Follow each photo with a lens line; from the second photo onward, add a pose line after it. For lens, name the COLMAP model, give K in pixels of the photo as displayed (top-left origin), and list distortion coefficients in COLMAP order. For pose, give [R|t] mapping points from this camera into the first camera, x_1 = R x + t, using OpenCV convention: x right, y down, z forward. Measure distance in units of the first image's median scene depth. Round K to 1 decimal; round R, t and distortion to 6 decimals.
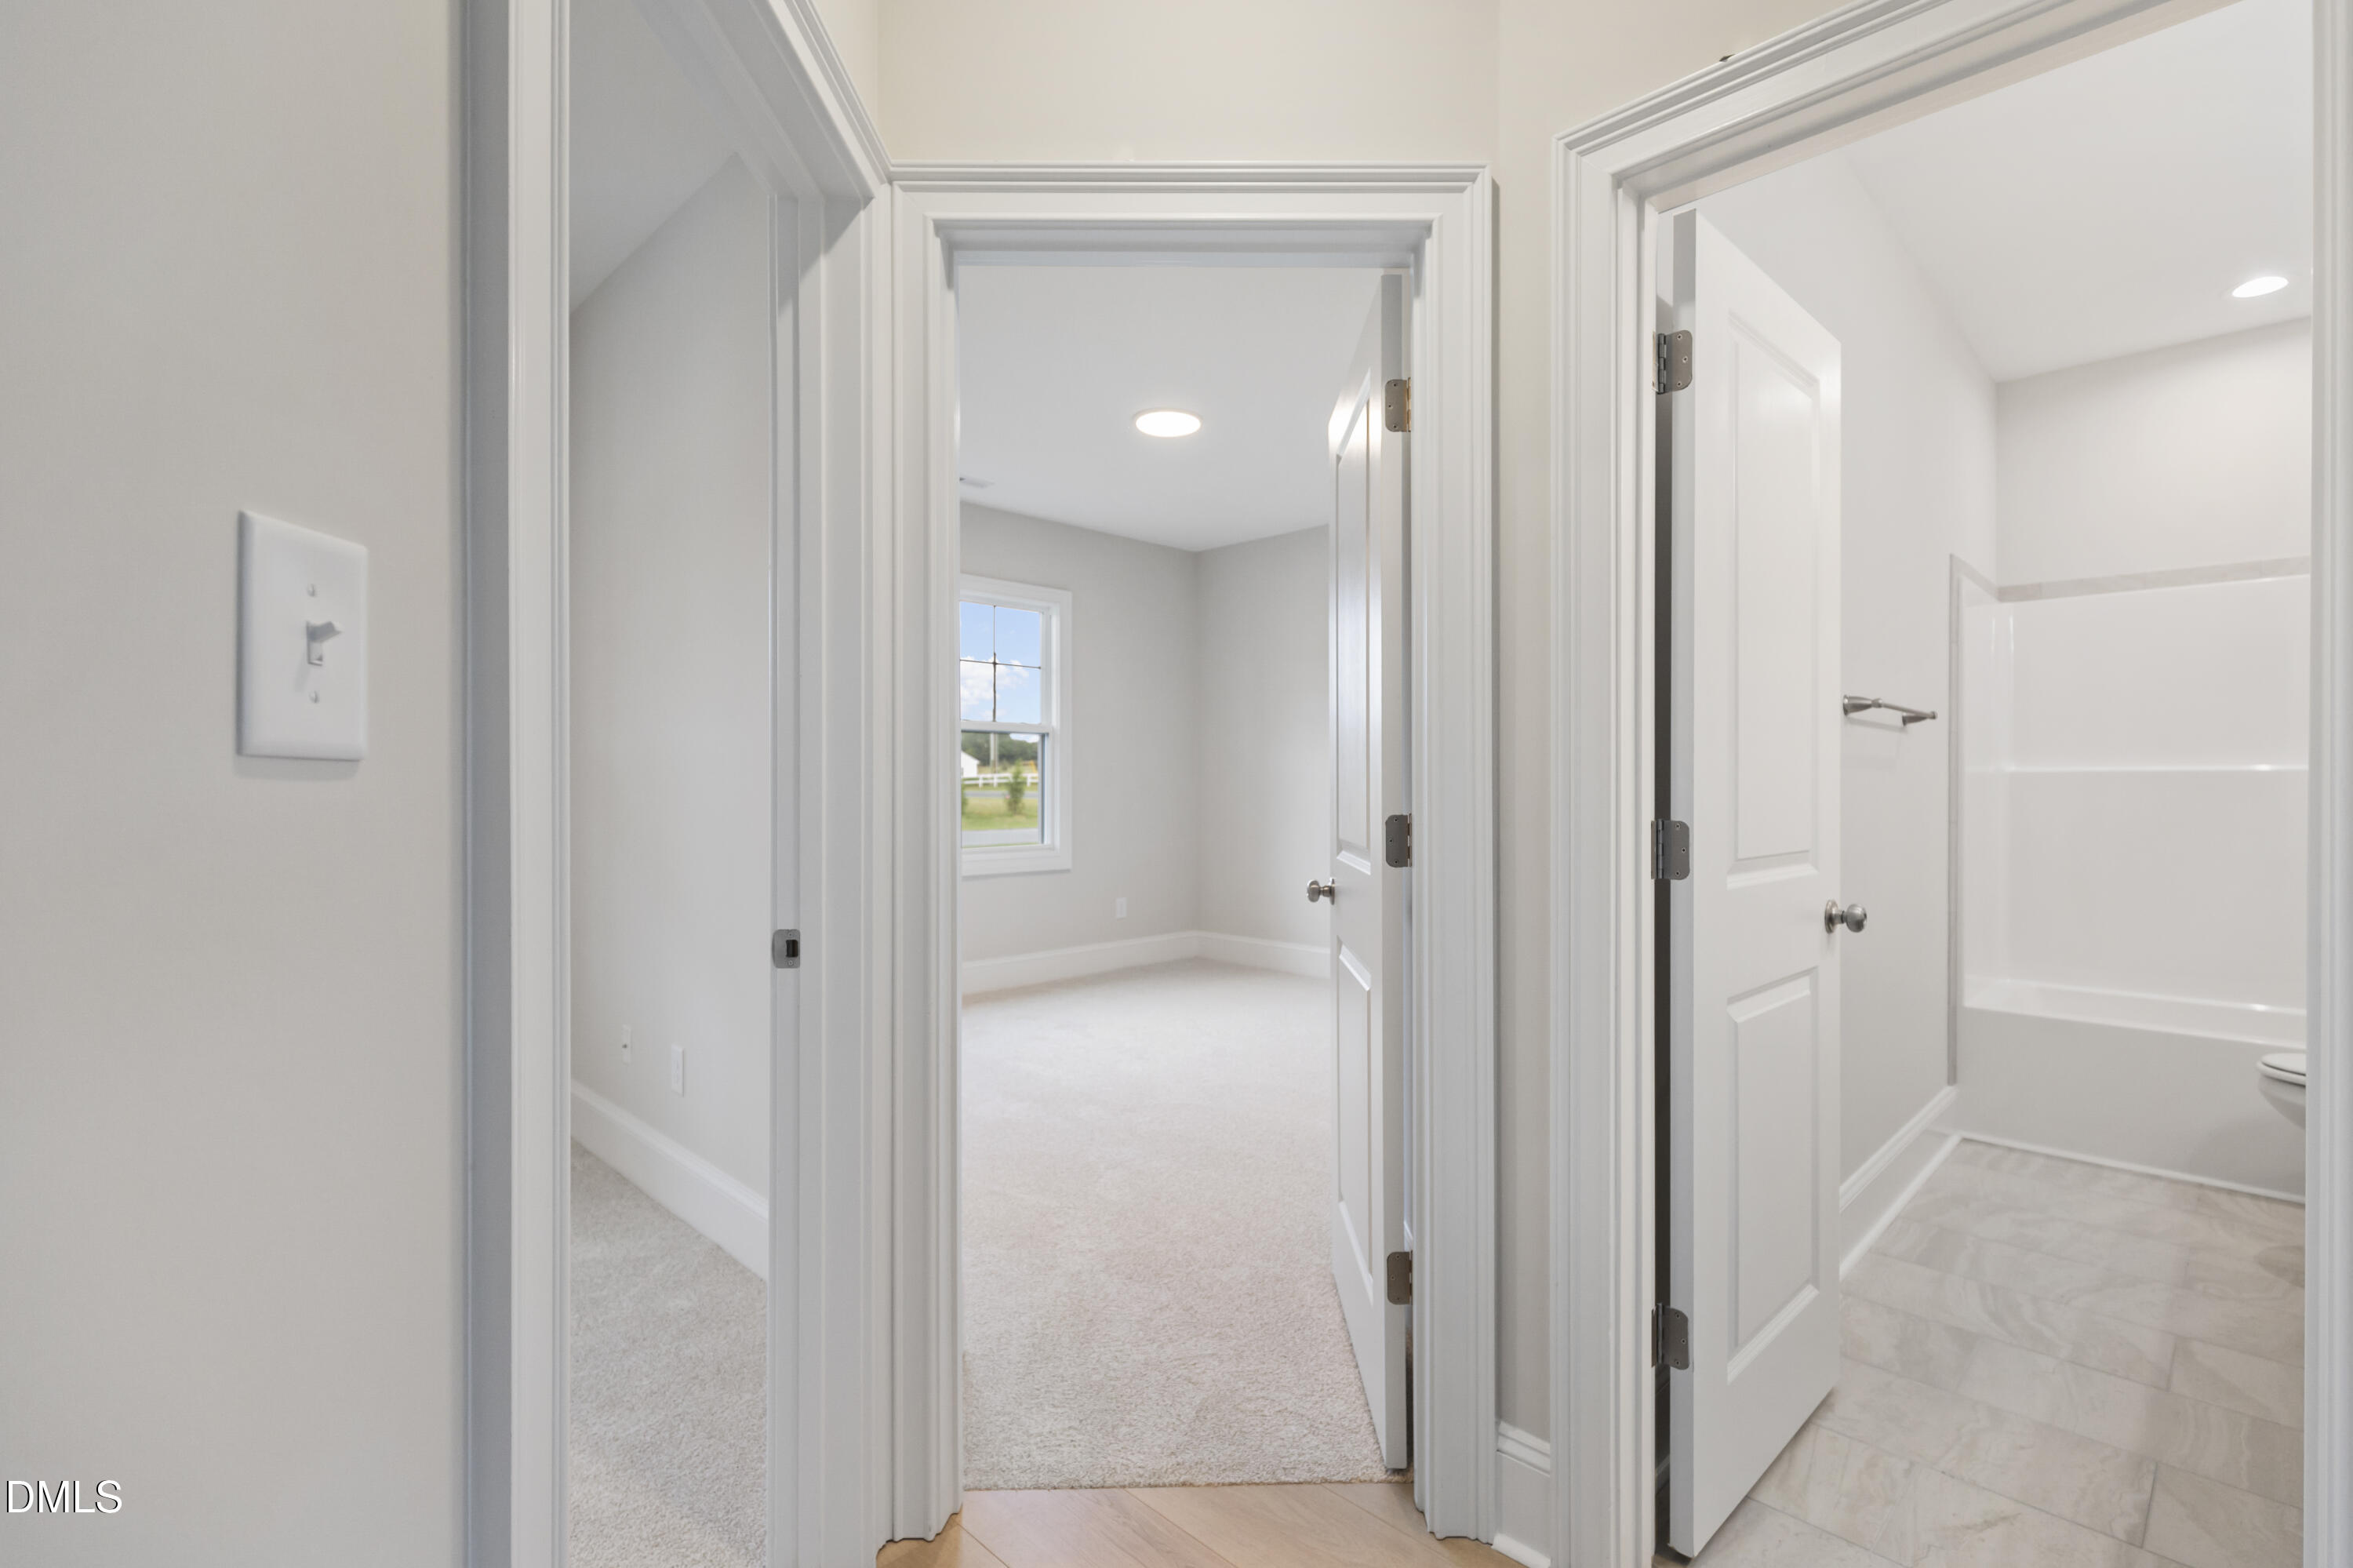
lens RADIAL K [[1081.7, 0, 1183.8], [0, 1081.7, 776.2], [0, 0, 1]] dist [0.003124, 0.000252]
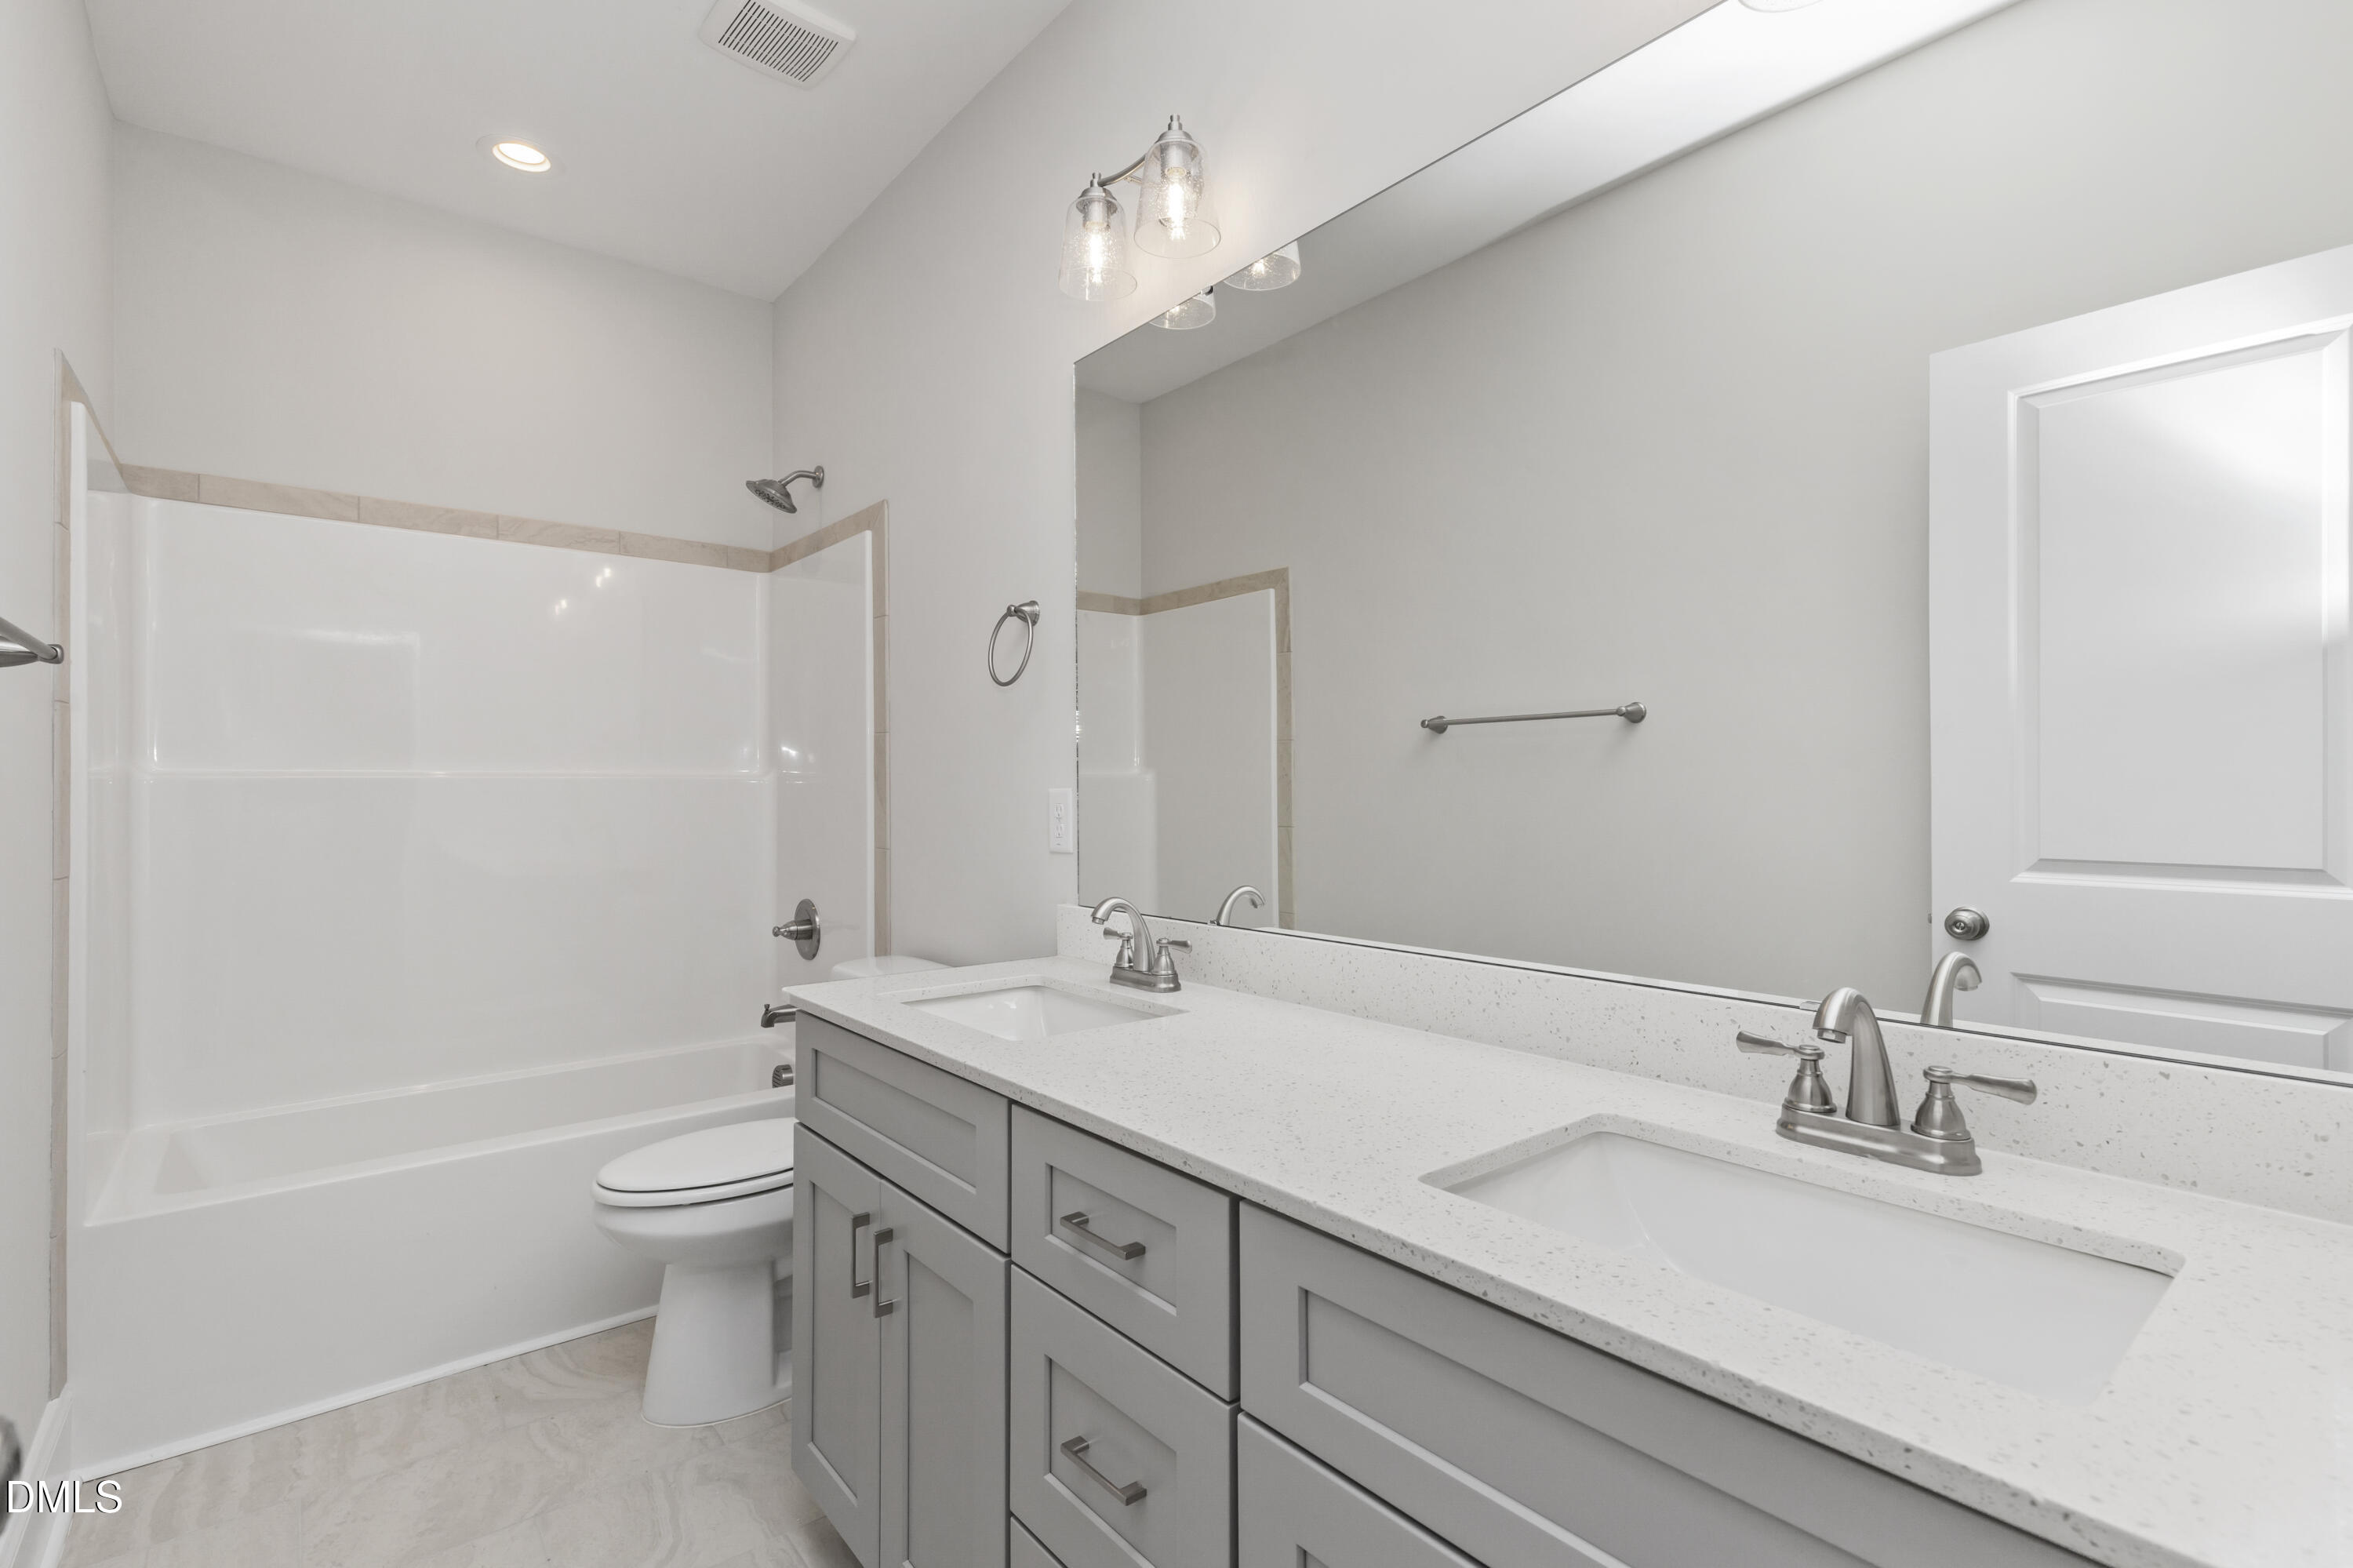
lens RADIAL K [[1081.7, 0, 1183.8], [0, 1081.7, 771.9], [0, 0, 1]] dist [0.003124, 0.000252]
pose [[0.077592, 0.010138, 0.996934, 0.264524], [0.004249, 0.999936, -0.010500, 0.001270], [-0.996976, 0.005050, 0.077544, 0.480213]]
